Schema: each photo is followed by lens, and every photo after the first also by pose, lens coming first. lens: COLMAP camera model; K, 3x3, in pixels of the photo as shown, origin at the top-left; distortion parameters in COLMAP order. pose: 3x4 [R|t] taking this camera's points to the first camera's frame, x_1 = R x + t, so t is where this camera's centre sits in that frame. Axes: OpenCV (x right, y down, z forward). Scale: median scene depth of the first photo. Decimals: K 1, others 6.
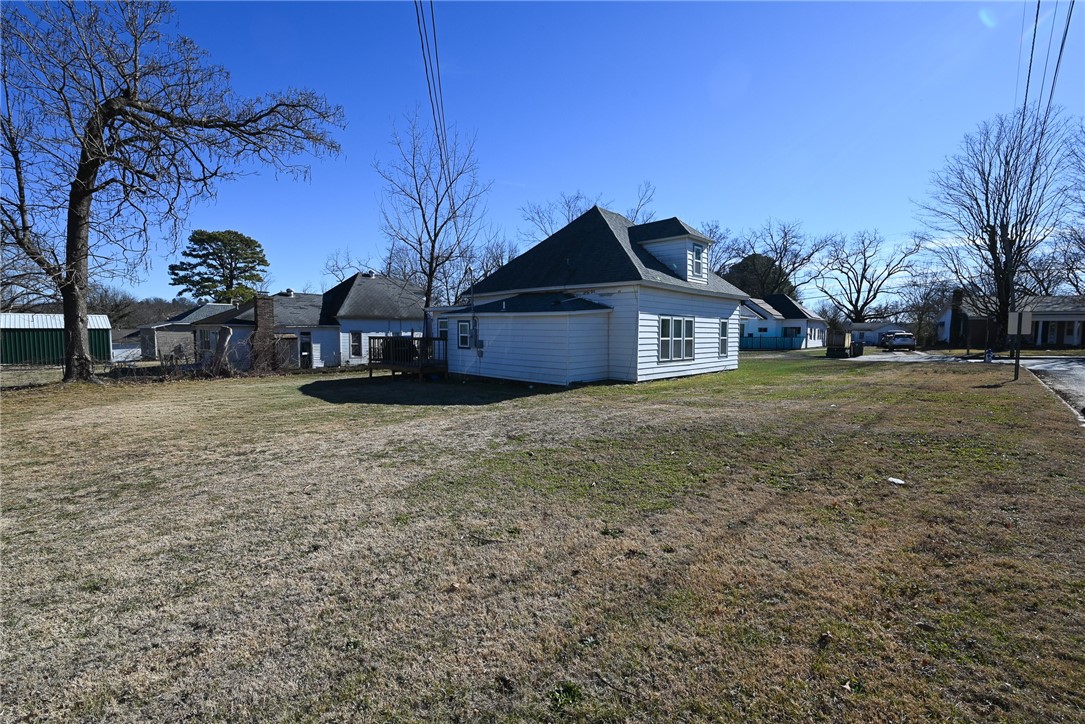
lens RADIAL K [[478.9, 0, 542.5], [0, 478.9, 362.0], [0, 0, 1]] dist [0.000178, 0.000001]
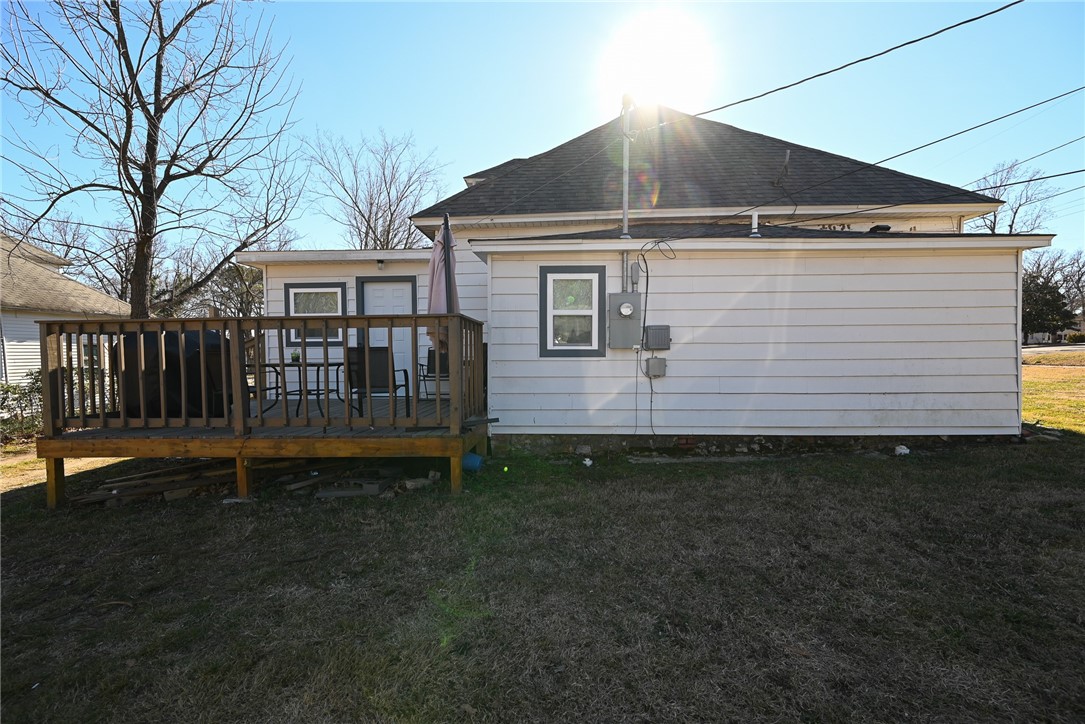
lens RADIAL K [[422.4, 0, 542.9], [0, 422.4, 366.7], [0, 0, 1]] dist [-0.000108, -0.000168]
pose [[0.742207, -0.035489, 0.669230, -0.361612], [0.056964, 0.998324, -0.010235, -0.018307], [-0.667745, 0.045718, 0.742984, 0.795972]]
